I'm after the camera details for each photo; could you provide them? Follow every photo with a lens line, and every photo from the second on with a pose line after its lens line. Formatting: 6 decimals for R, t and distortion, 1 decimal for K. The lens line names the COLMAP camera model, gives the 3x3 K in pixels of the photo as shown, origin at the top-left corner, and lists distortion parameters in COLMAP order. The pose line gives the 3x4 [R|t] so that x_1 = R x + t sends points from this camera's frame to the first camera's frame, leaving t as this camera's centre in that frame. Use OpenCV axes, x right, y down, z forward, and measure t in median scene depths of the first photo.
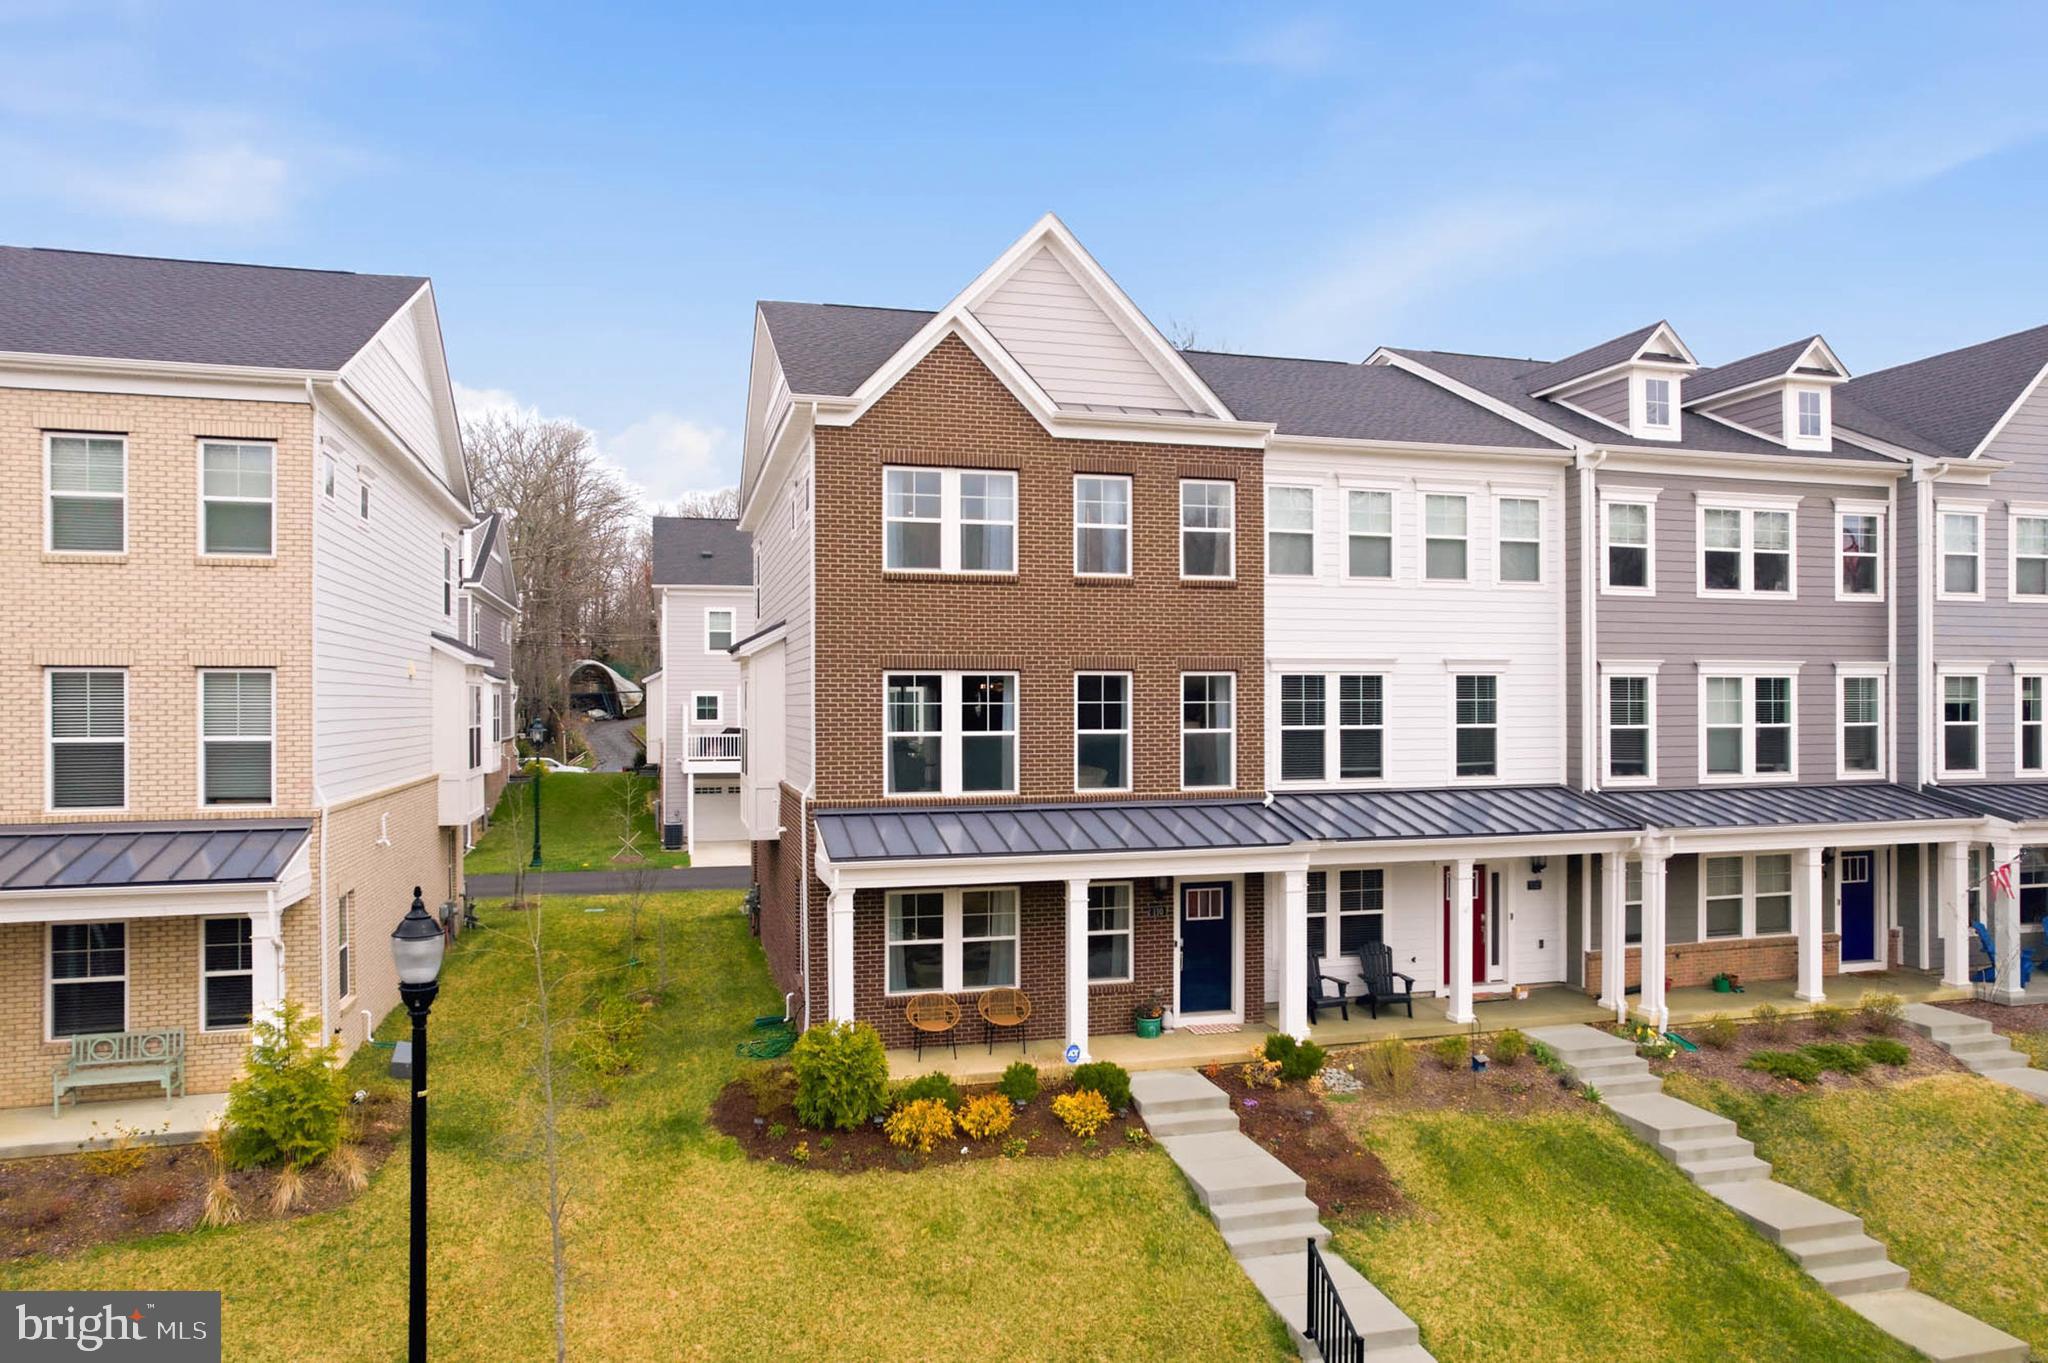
lens RADIAL K [[1319.6, 0, 1052.7], [0, 1319.6, 690.5], [0, 0, 1]] dist [-0.047983, 0.025007]
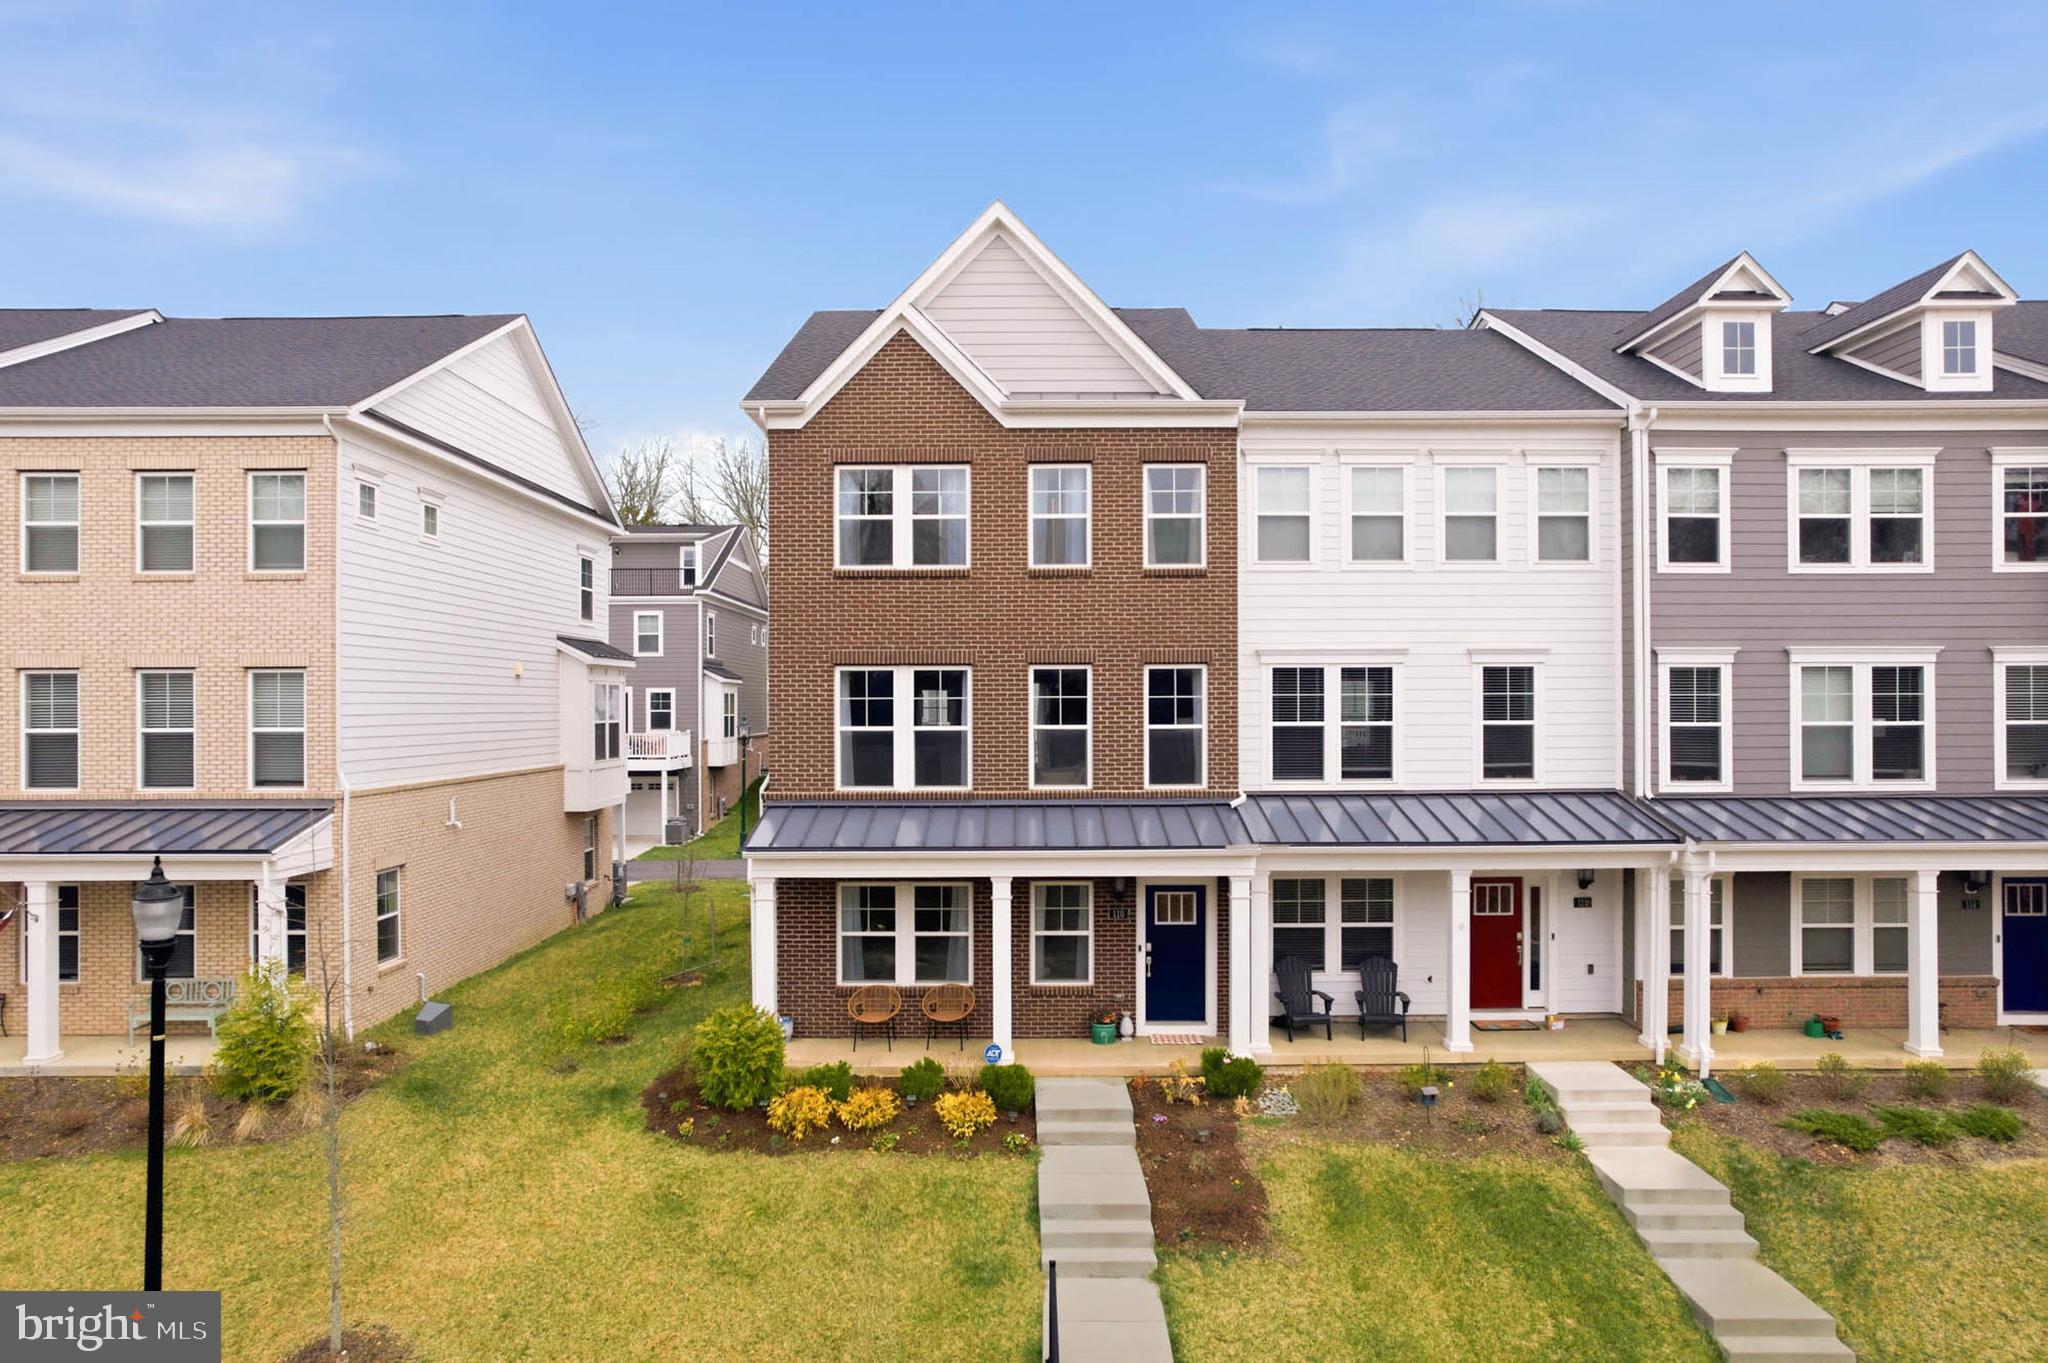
lens RADIAL K [[1319.6, 0, 1025.2], [0, 1319.6, 690.7], [0, 0, 1]] dist [-0.047983, 0.025007]
pose [[0.963699, -0.003490, -0.266970, 0.279926], [0.003781, 0.999993, 0.000578, 0.003784], [0.266966, -0.001567, 0.963705, 0.054419]]
